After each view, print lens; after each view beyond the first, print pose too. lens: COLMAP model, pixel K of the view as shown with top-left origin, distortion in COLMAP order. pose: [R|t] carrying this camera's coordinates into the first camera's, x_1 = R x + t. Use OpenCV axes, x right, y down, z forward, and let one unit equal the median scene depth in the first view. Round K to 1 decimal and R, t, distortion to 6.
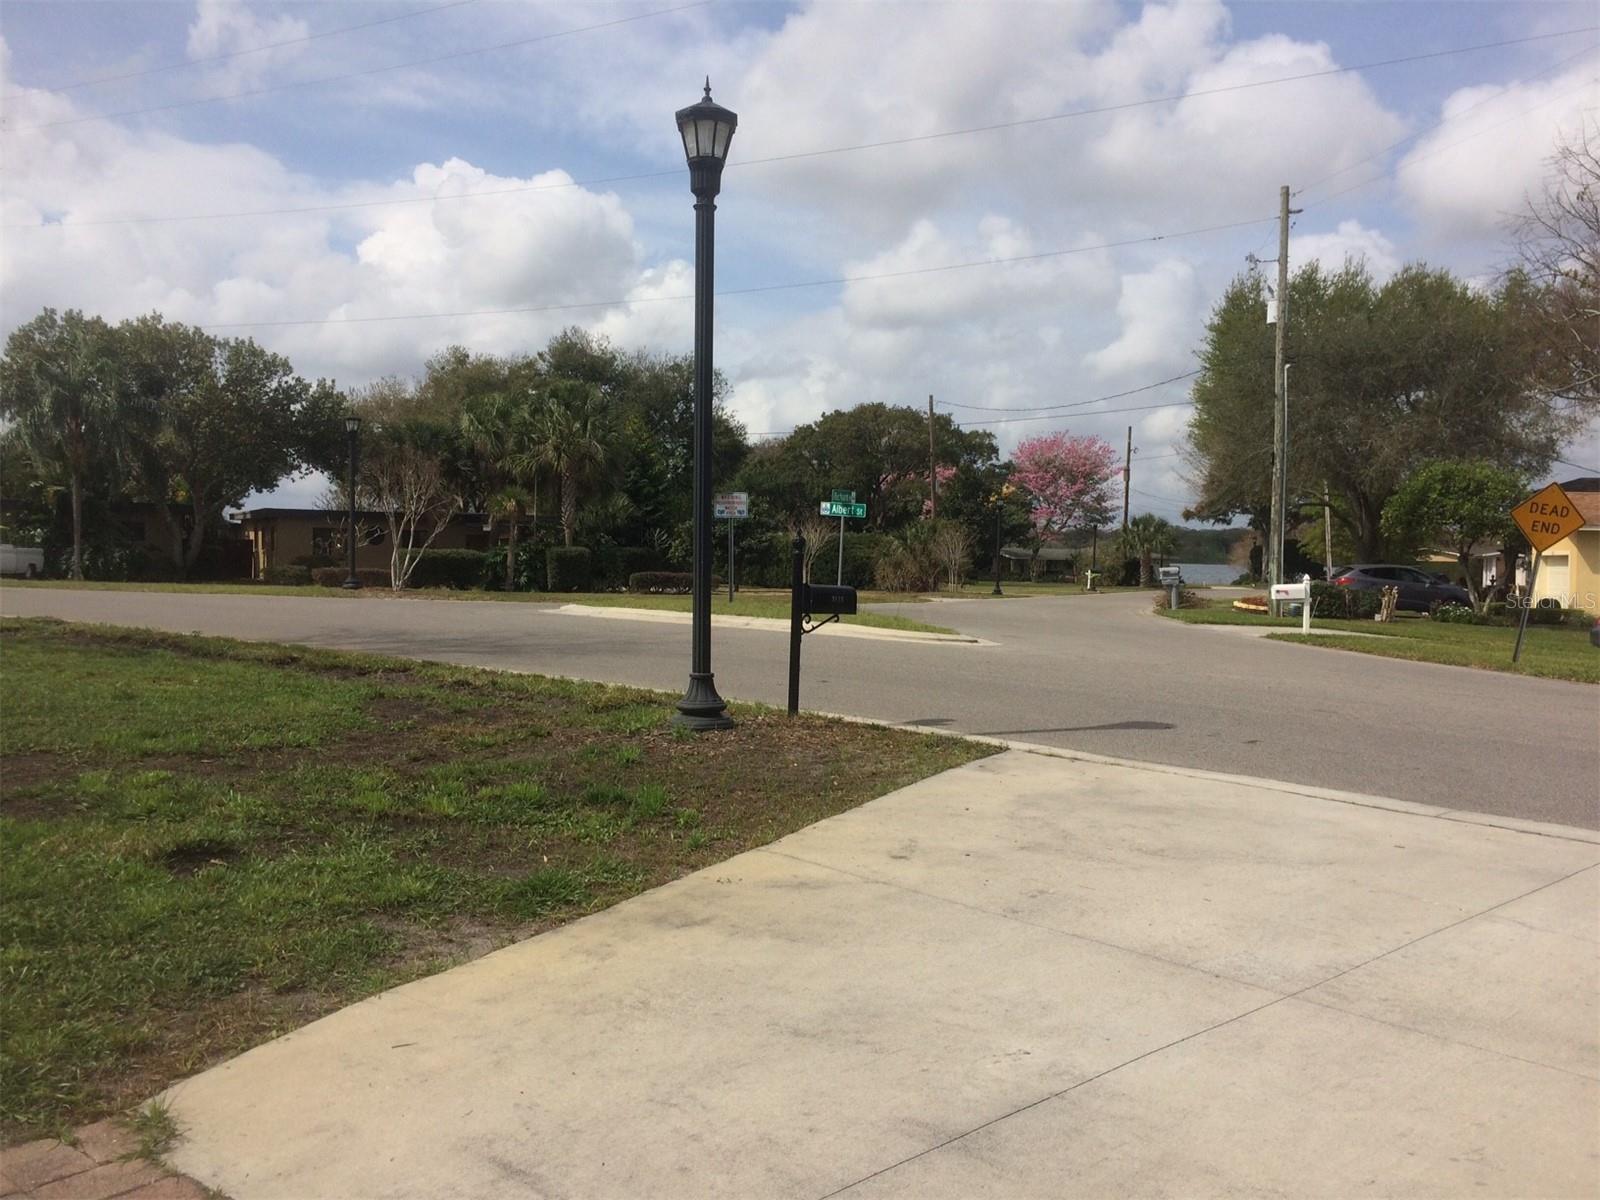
lens RADIAL K [[1382.3, 0, 798.8], [0, 1382.3, 599.9], [0, 0, 1]] dist [0.045135, -0.001993]
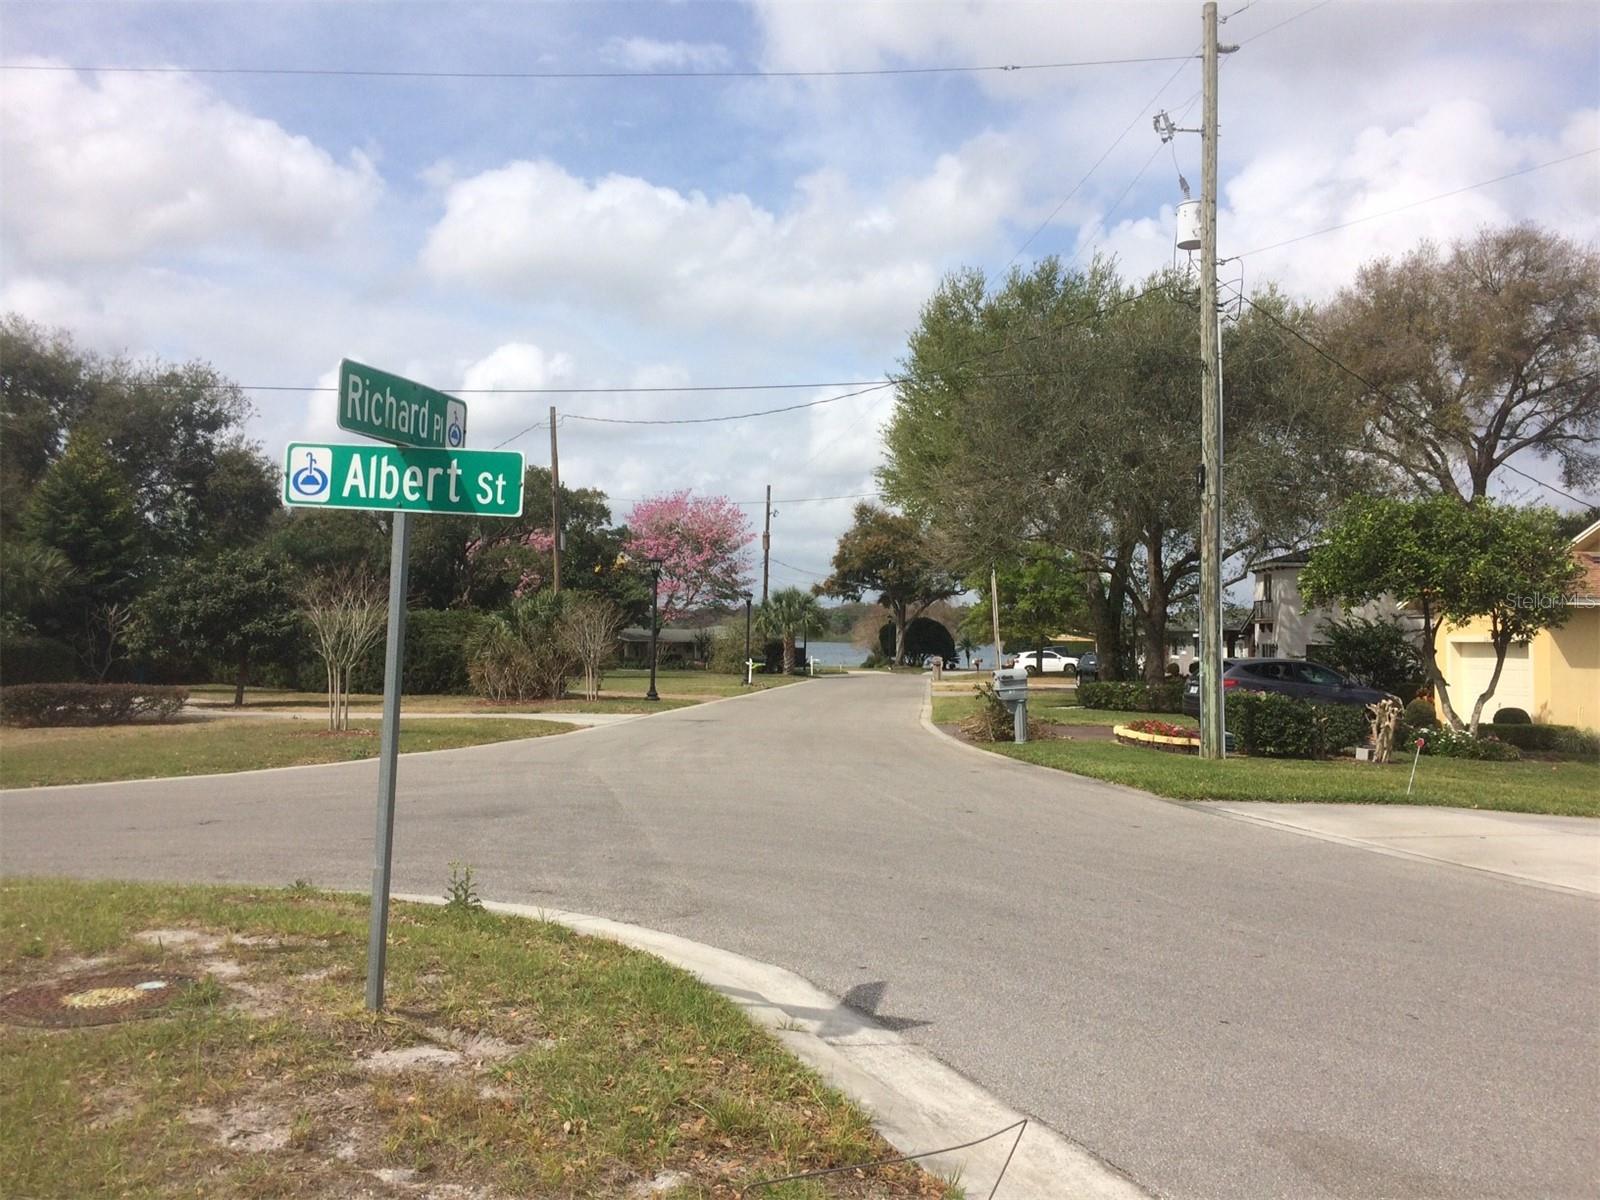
lens RADIAL K [[1382.3, 0, 789.7], [0, 1382.3, 593.5], [0, 0, 1]] dist [0.045135, -0.001993]
pose [[0.957641, 0.001931, 0.287957, 0.006526], [0.015662, 0.998148, -0.058780, -0.008371], [-0.287537, 0.060800, 0.955838, 0.179585]]
